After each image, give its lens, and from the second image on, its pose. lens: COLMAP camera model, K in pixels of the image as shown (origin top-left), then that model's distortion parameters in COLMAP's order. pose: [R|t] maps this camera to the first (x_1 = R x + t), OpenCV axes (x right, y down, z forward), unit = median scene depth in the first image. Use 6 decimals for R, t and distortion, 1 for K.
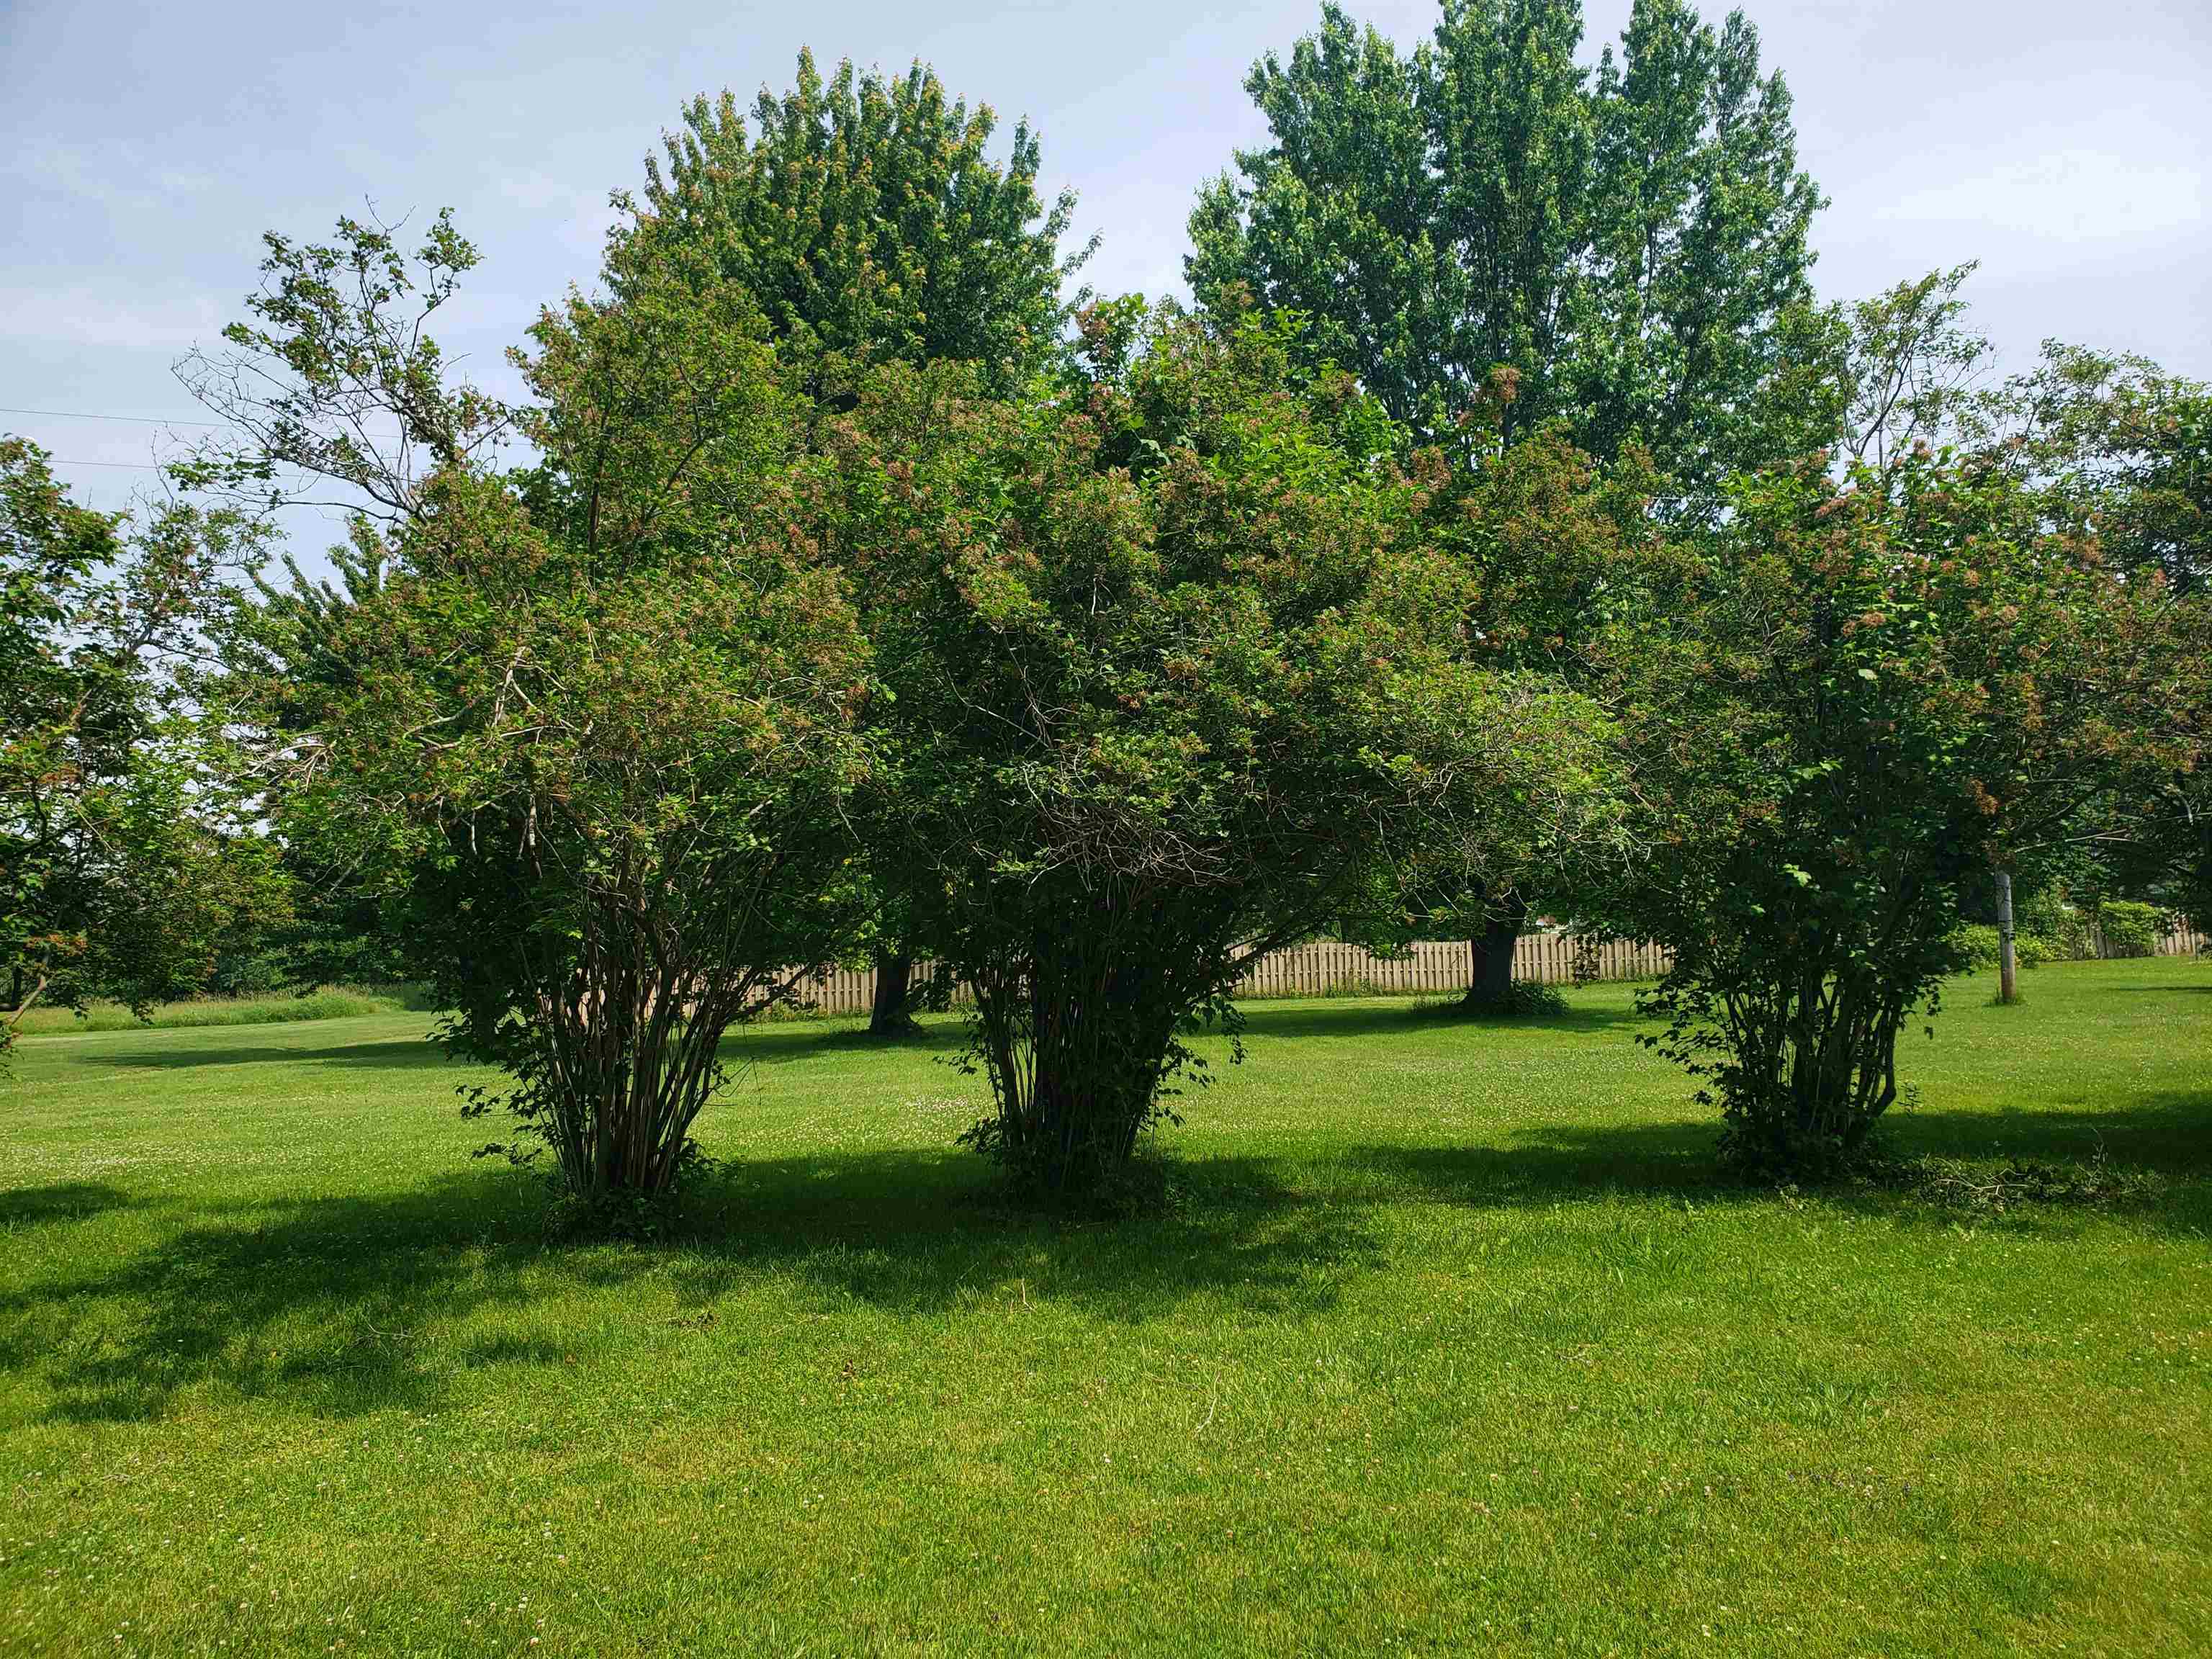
lens RADIAL K [[1716.7, 0, 1096.8], [0, 1716.7, 819.6], [0, 0, 1]] dist [0.002886, -0.003856]
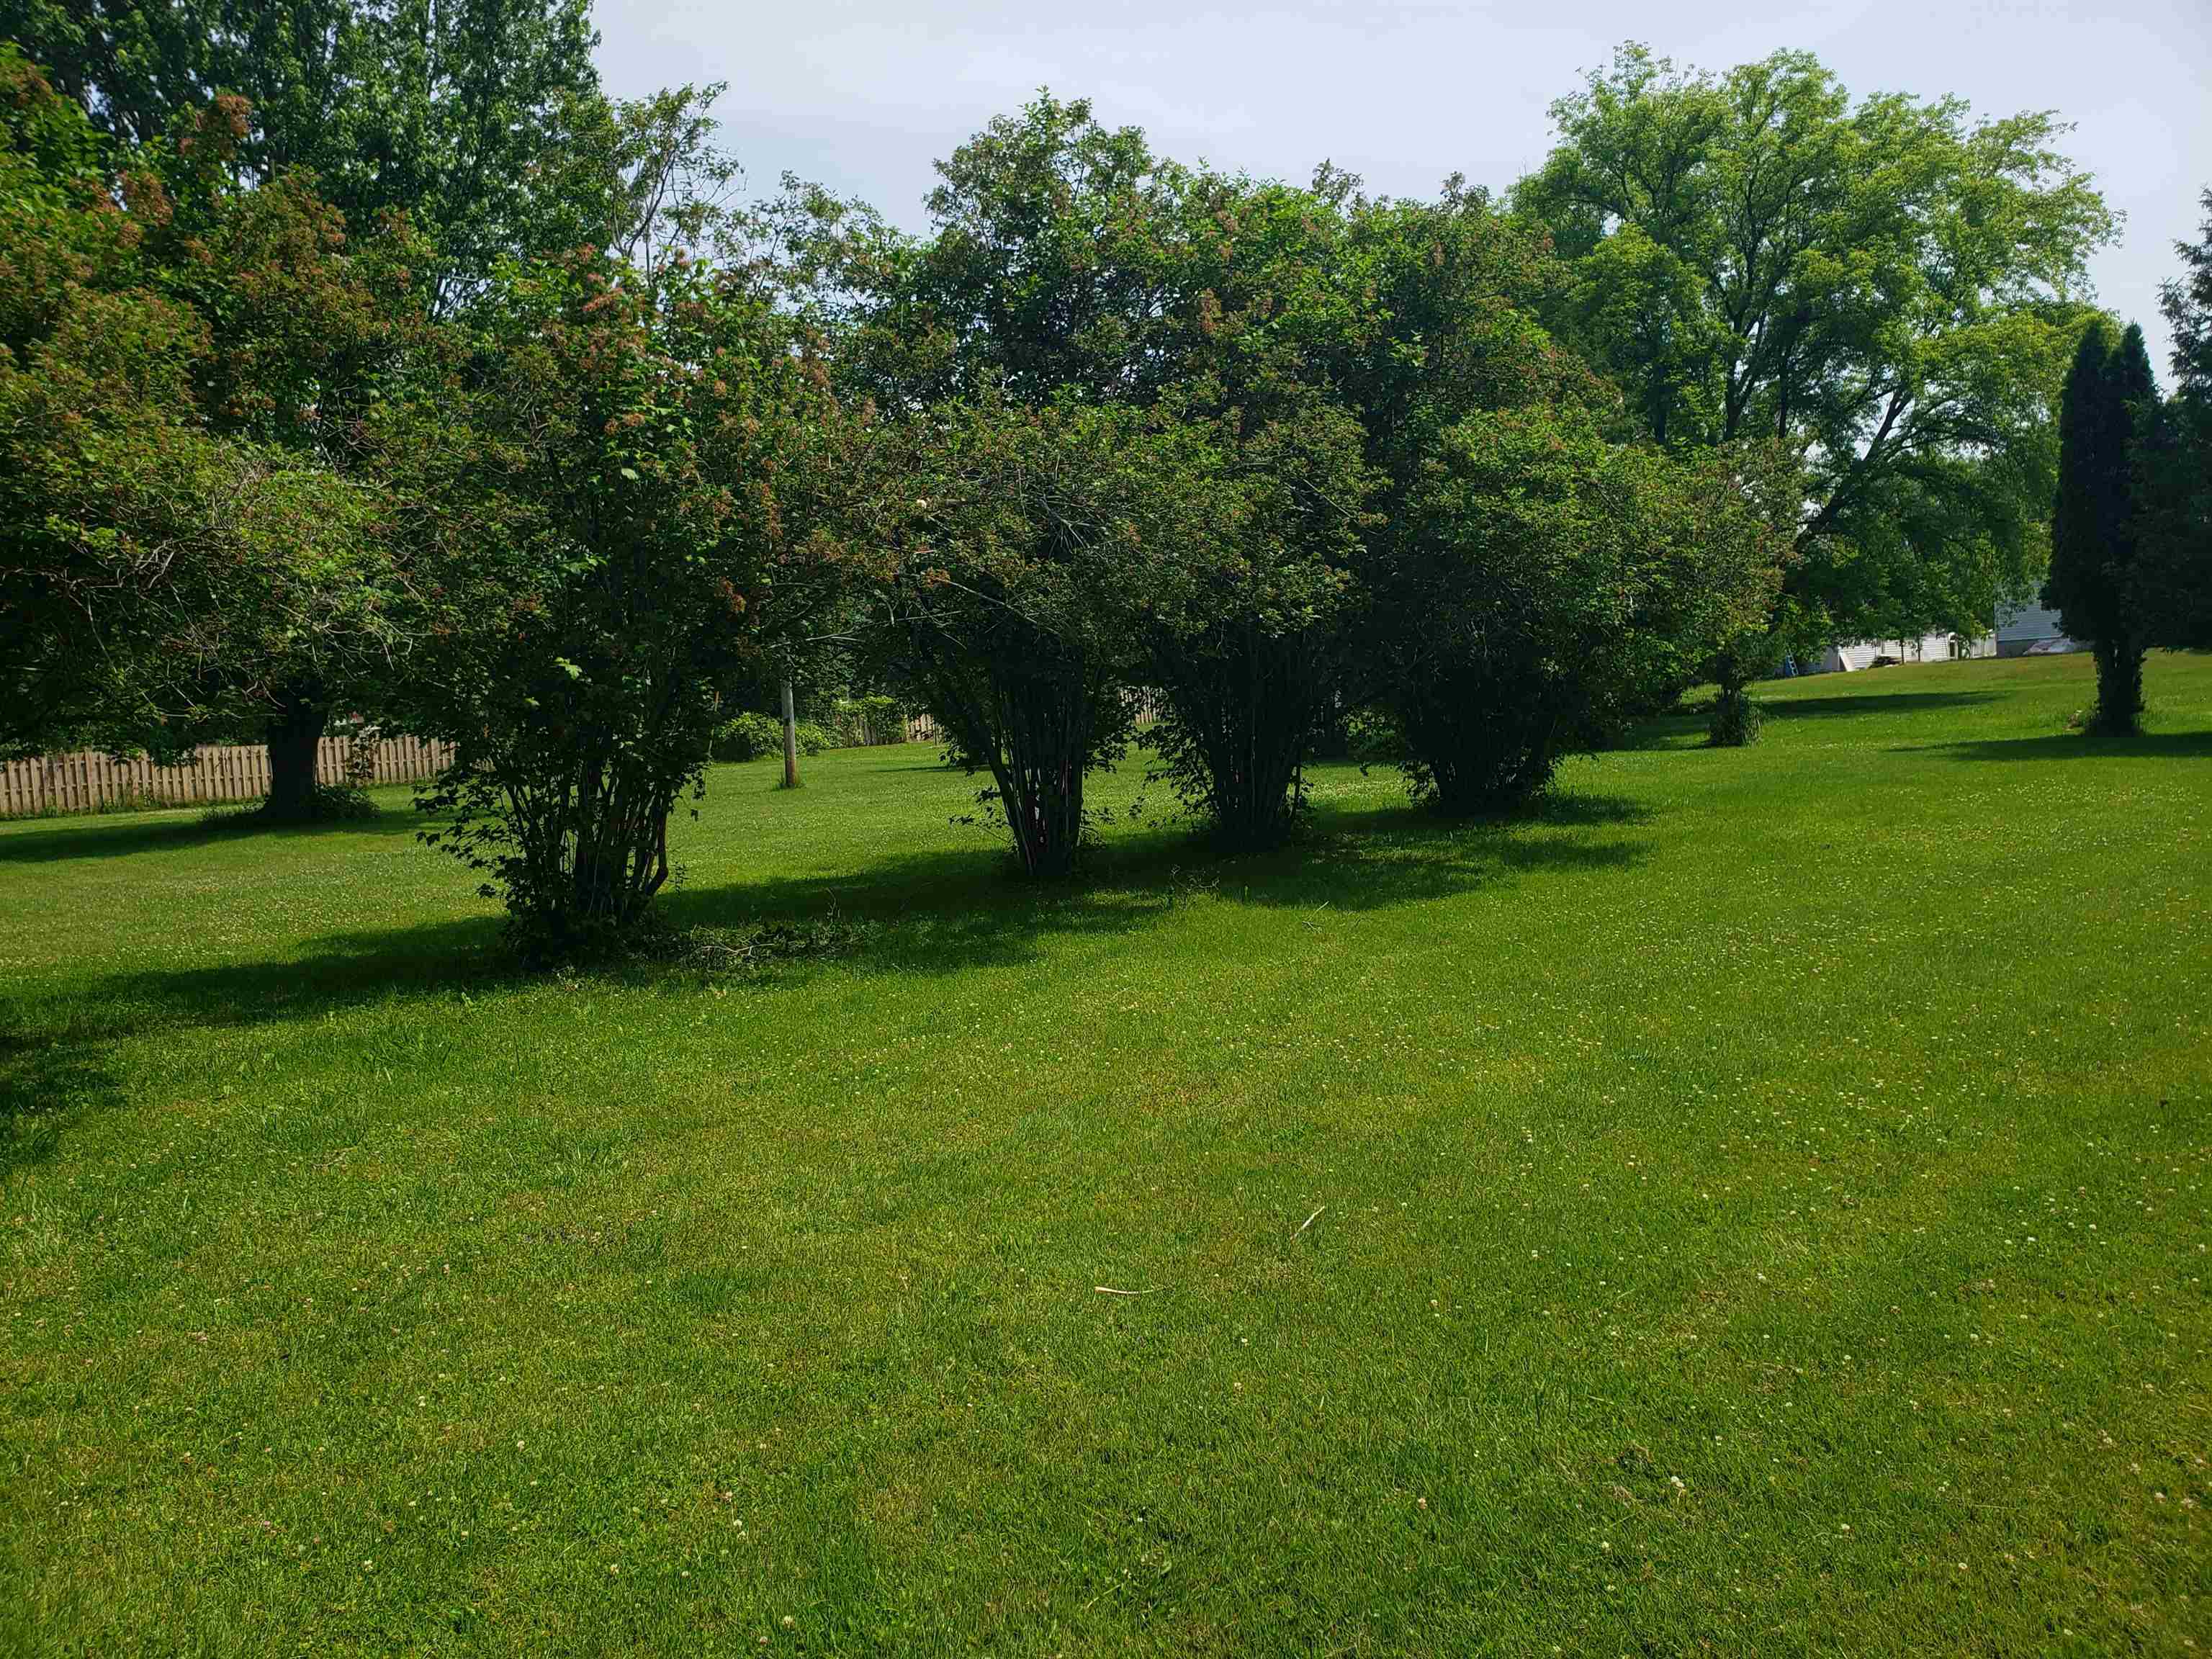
lens RADIAL K [[1716.7, 0, 1096.8], [0, 1716.7, 819.6], [0, 0, 1]] dist [0.002886, -0.003856]
pose [[0.788703, -0.053244, 0.612464, 0.022043], [-0.019036, 0.993650, 0.110894, 0.002179], [-0.614479, -0.099121, 0.782681, -0.004921]]
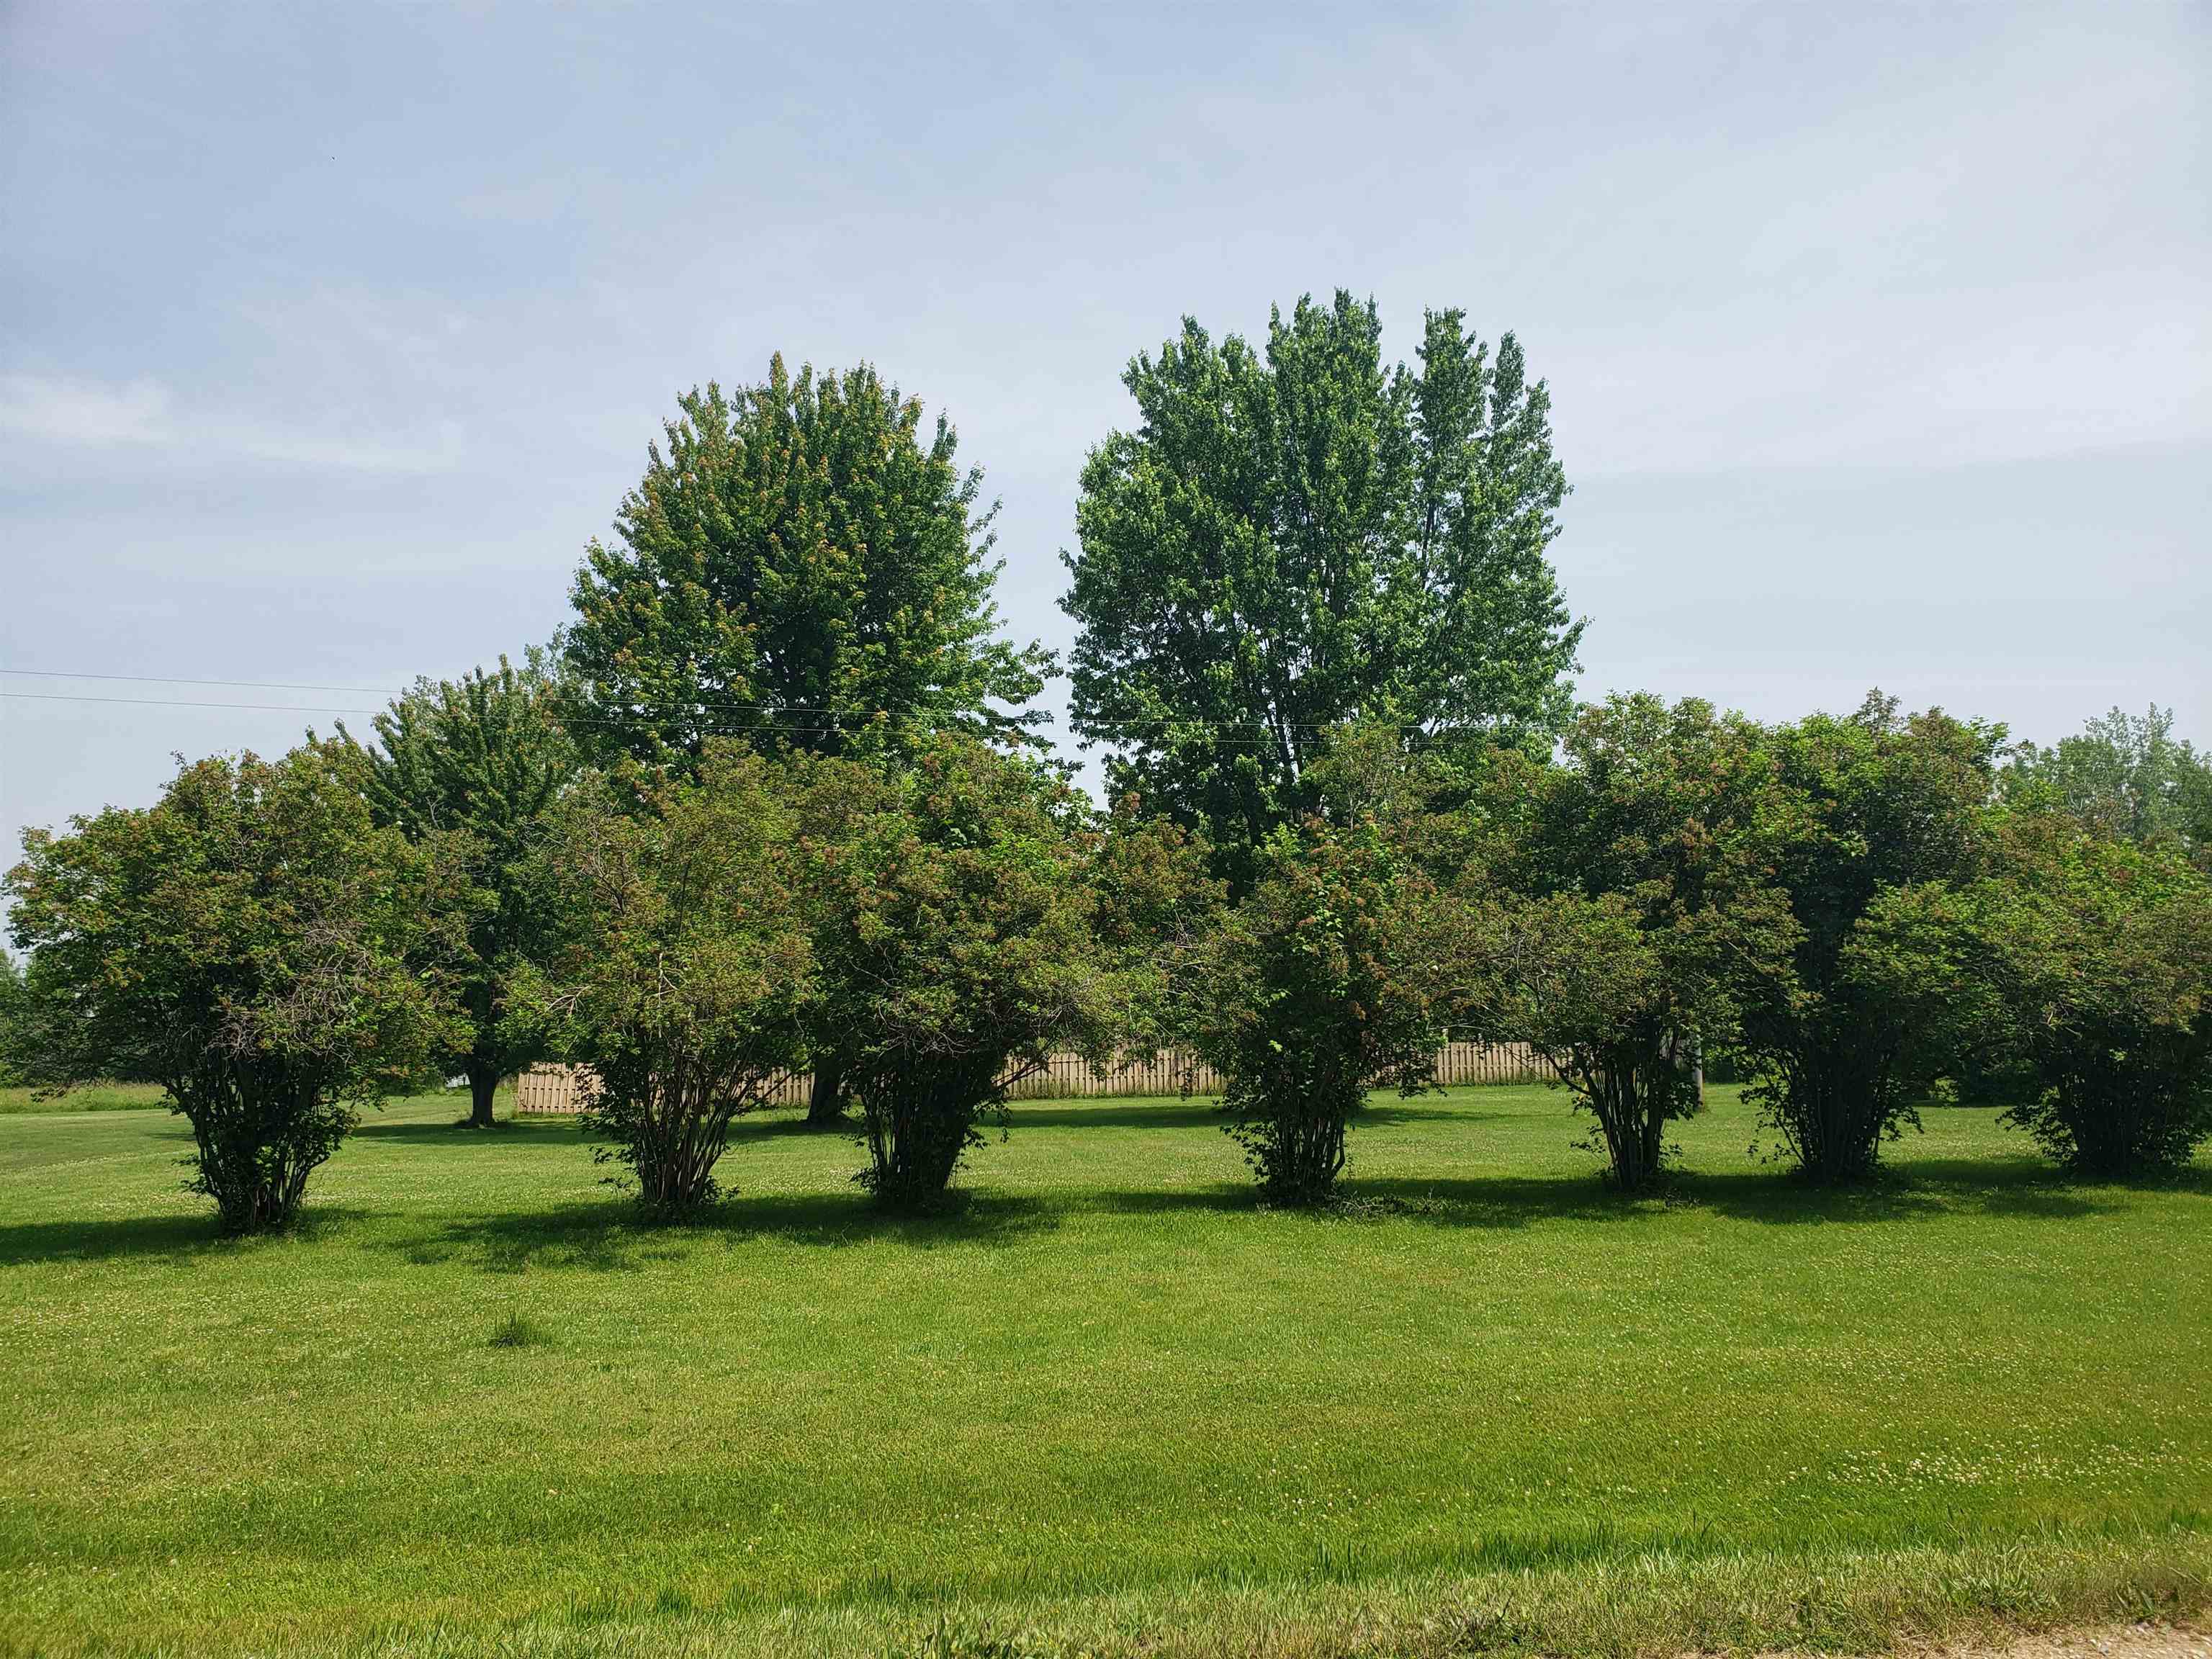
lens RADIAL K [[1818.8, 0, 1106.0], [0, 1818.8, 829.5], [0, 0, 1]] dist [0.000313, 0.001022]
pose [[0.999464, 0.018926, 0.026712, 0.145810], [-0.017875, 0.999077, -0.039062, -0.132359], [-0.027427, 0.038564, 0.998880, -1.087751]]
